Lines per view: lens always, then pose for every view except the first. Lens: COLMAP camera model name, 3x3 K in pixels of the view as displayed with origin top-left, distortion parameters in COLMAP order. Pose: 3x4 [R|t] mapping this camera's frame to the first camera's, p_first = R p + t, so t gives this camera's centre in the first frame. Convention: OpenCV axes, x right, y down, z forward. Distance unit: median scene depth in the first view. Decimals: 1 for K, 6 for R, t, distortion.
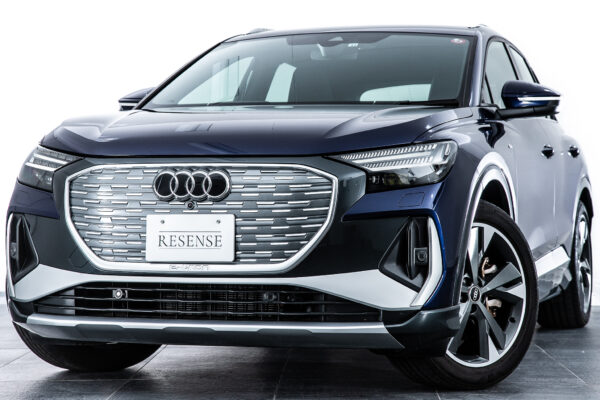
lens RADIAL K [[1516.6, 0, 299.6], [0, 1516.6, 194.5], [0, 0, 1]] dist [0.741710, 0.000000]
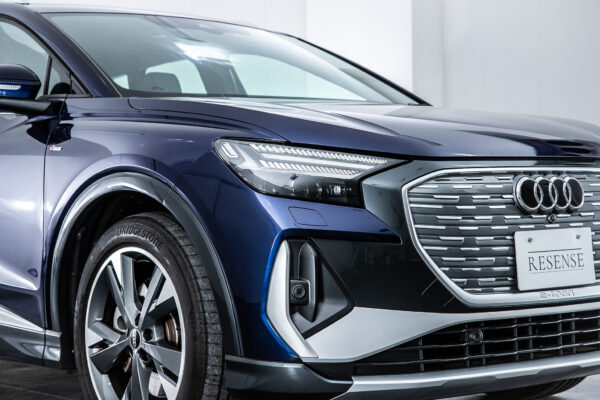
lens RADIAL K [[1297.1, 0, 301.3], [0, 1297.1, 199.7], [0, 0, 1]] dist [0.176702, 0.000000]
pose [[0.568591, -0.017124, 0.822442, -0.722428], [0.025343, 0.999673, 0.003293, -0.008542], [-0.822230, 0.018971, 0.568839, 0.711472]]
